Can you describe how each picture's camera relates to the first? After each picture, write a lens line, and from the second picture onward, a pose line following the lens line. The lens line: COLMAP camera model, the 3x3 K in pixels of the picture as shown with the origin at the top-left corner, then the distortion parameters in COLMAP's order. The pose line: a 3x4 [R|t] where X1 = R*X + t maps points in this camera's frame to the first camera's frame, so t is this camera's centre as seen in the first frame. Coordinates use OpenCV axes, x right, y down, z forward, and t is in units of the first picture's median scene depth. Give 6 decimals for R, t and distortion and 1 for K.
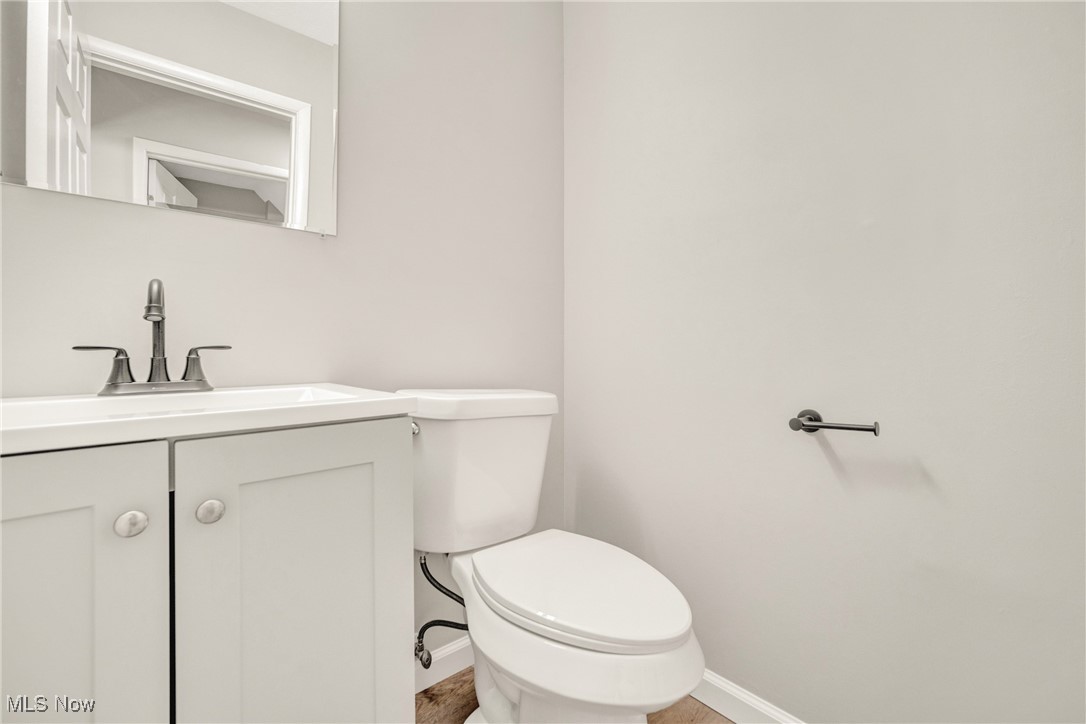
lens RADIAL K [[467.1, 0, 535.5], [0, 467.1, 348.5], [0, 0, 1]] dist [-0.000443, 0.000134]
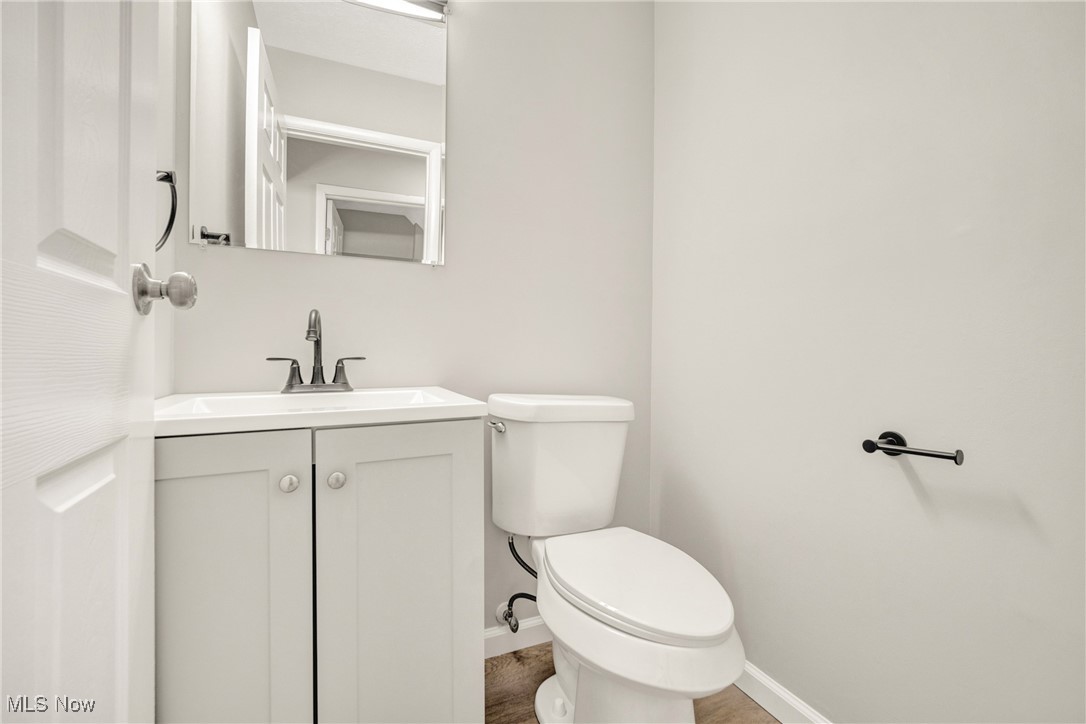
lens RADIAL K [[469.8, 0, 540.5], [0, 469.8, 353.1], [0, 0, 1]] dist [0.000002, -0.000126]
pose [[0.958726, 0.011522, -0.284099, 0.195991], [-0.006842, 0.999824, 0.017460, -0.044324], [0.284250, -0.014795, 0.958636, -0.123651]]
